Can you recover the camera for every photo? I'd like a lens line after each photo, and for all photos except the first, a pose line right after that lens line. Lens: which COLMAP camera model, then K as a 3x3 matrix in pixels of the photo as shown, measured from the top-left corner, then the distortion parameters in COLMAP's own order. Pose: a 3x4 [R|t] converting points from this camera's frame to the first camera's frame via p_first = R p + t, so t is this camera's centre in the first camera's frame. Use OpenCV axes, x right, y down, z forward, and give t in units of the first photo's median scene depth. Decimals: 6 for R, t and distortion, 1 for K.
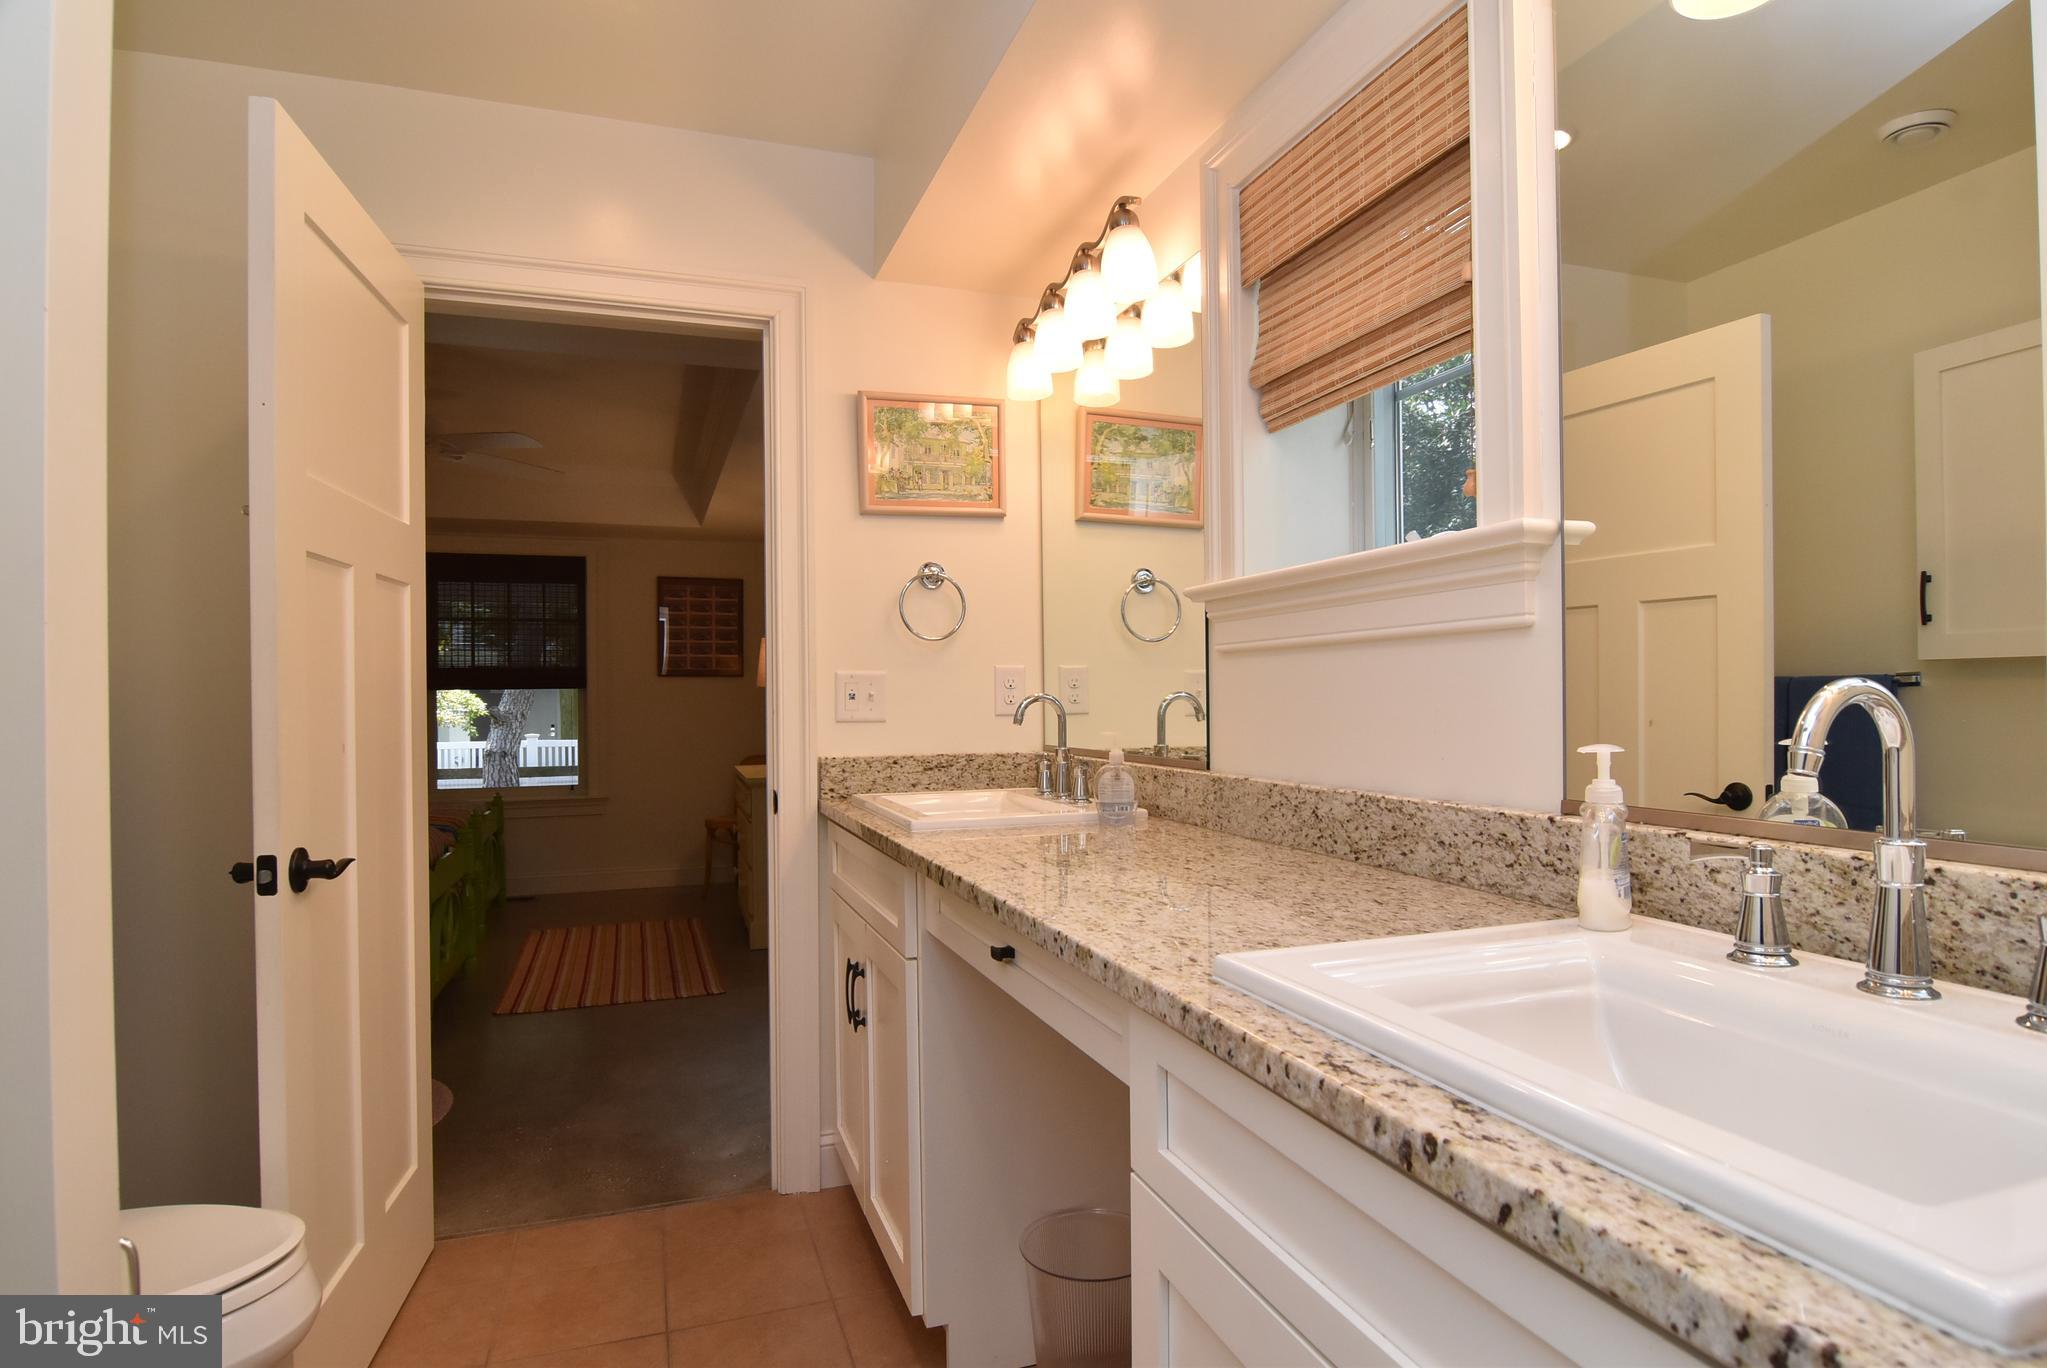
lens RADIAL K [[1095.6, 0, 1023.5], [0, 1095.6, 684.0], [0, 0, 1]] dist [0.000852, 0.000098]
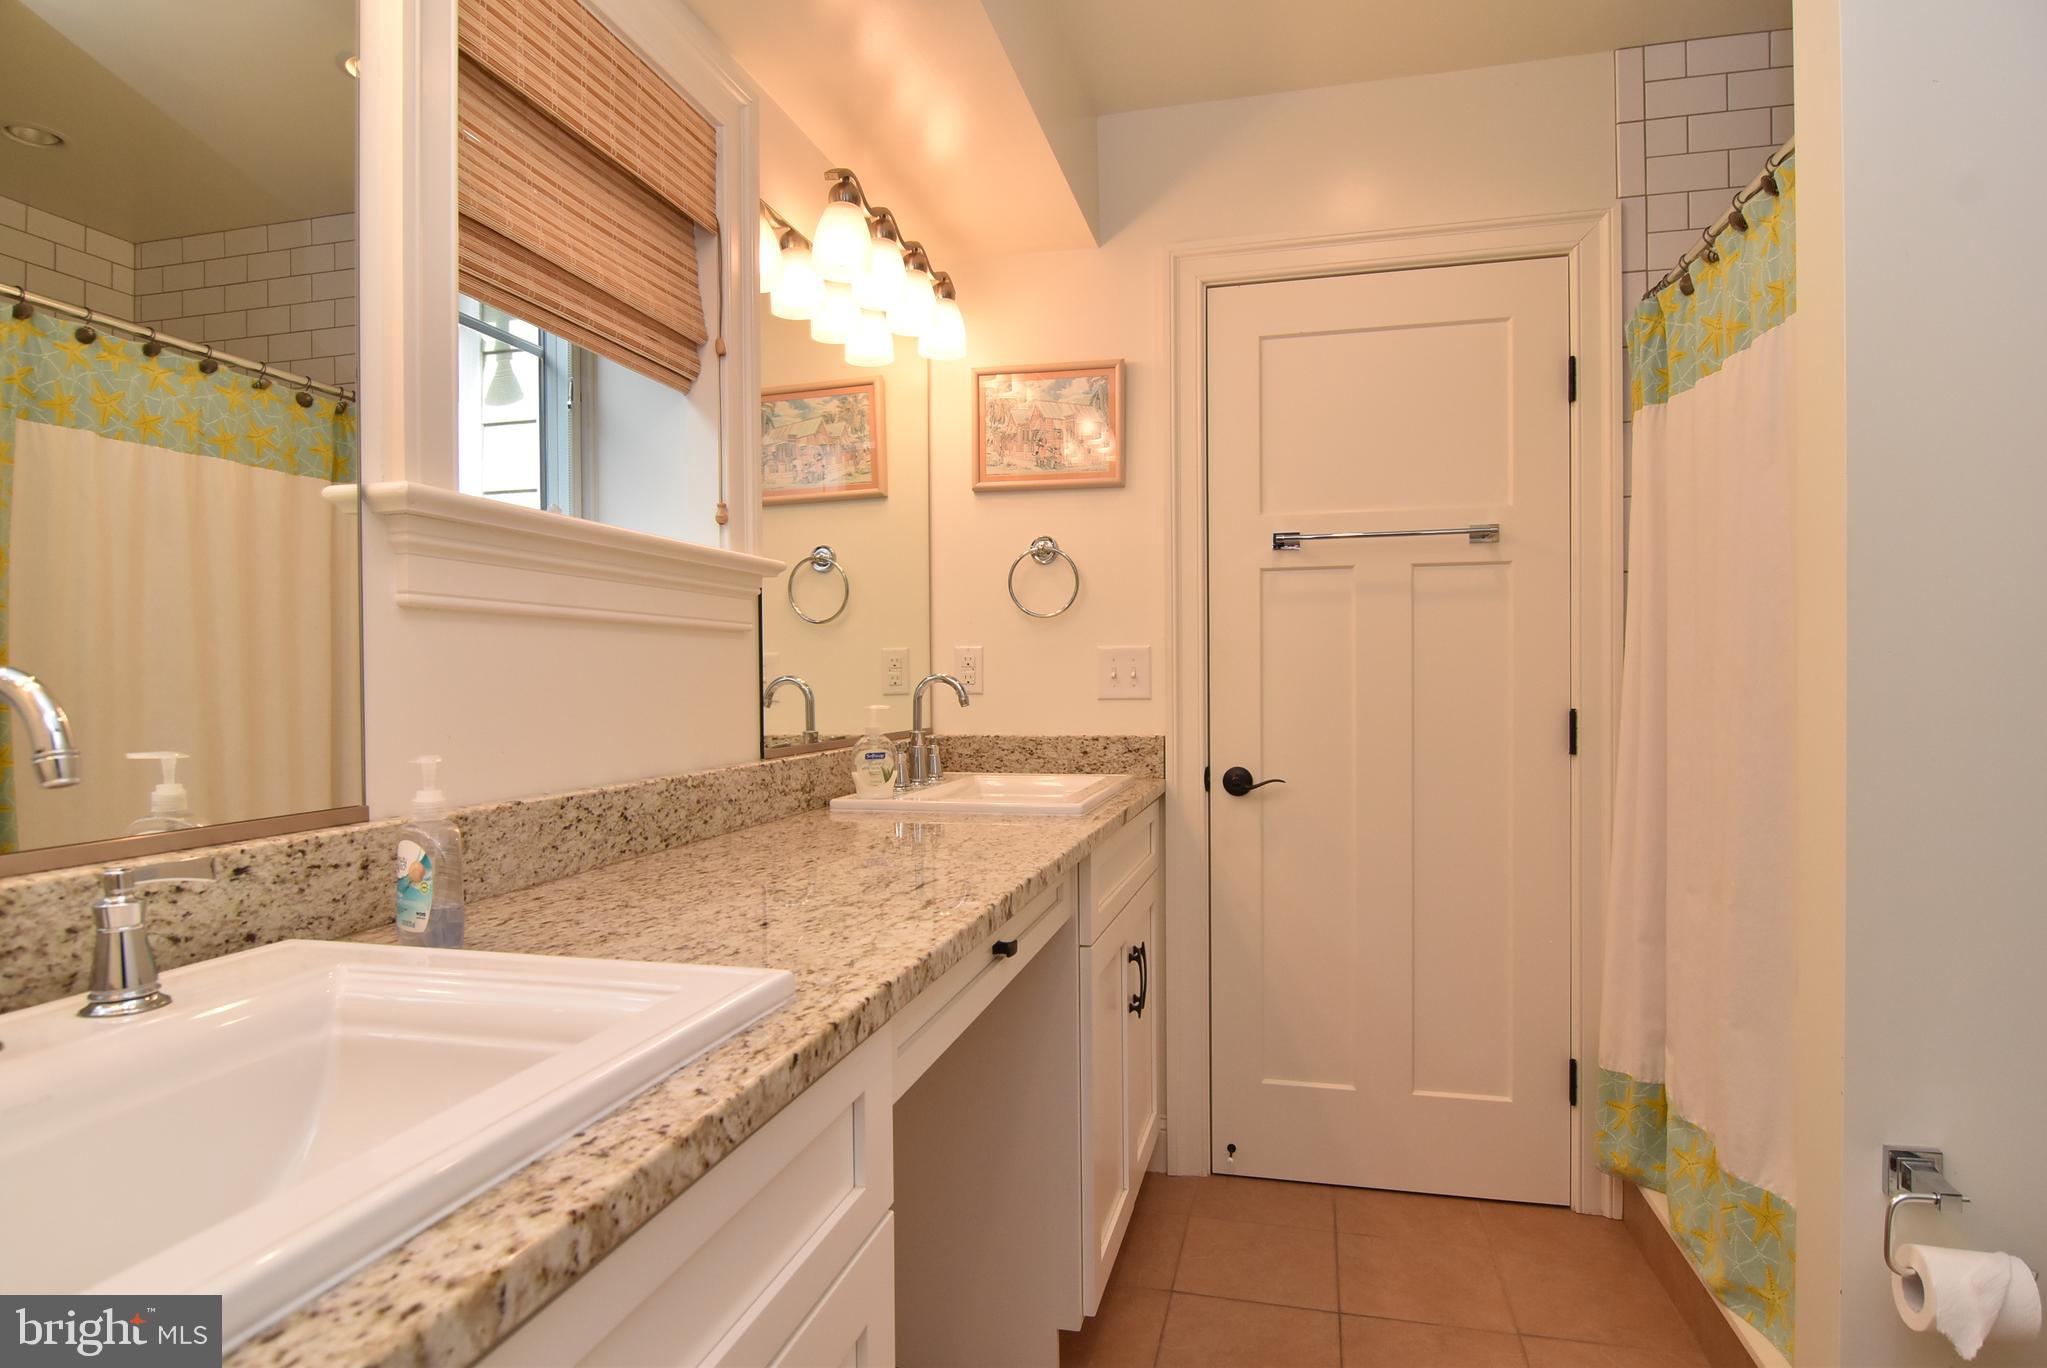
lens RADIAL K [[1095.6, 0, 1023.5], [0, 1095.6, 684.0], [0, 0, 1]] dist [0.000852, 0.000098]
pose [[-0.829361, 0.014210, 0.558532, -0.510940], [0.010451, 0.999896, -0.009919, 0.026237], [-0.558615, -0.002389, -0.829423, 1.620063]]
